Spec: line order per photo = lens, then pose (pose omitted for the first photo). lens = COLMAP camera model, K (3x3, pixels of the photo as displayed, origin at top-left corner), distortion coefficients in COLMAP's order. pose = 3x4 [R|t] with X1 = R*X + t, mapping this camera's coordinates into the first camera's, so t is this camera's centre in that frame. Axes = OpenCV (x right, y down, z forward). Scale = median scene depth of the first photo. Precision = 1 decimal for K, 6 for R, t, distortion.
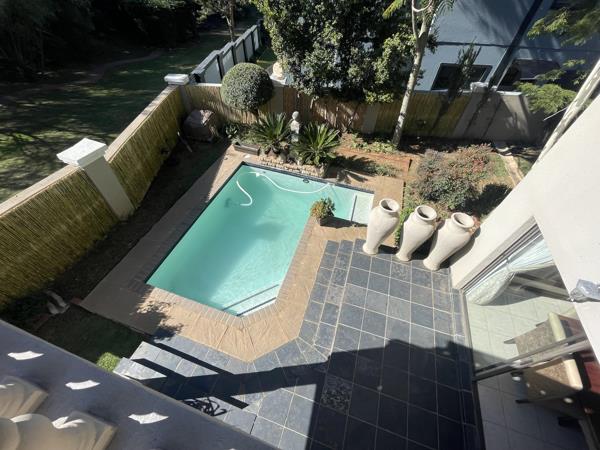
lens RADIAL K [[240.7, 0, 299.1], [0, 240.7, 226.6], [0, 0, 1]] dist [-0.001605, -0.000173]
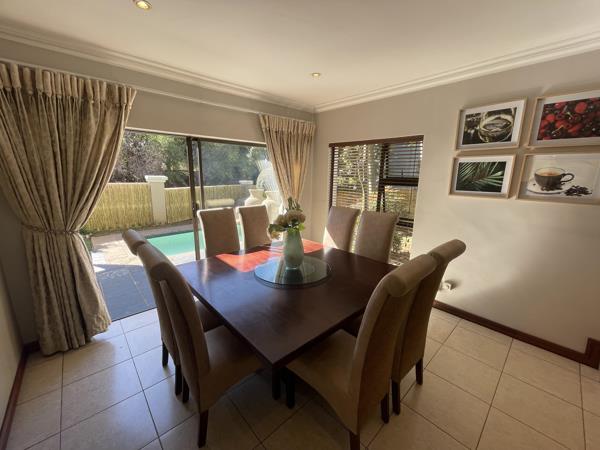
lens RADIAL K [[240.7, 0, 300.2], [0, 240.7, 224.1], [0, 0, 1]] dist [-0.001605, -0.000173]
pose [[0.858795, 0.111790, -0.499973, 1.088228], [-0.393401, 0.769048, -0.503787, 0.484252], [0.328185, 0.629340, 0.704433, 0.220044]]
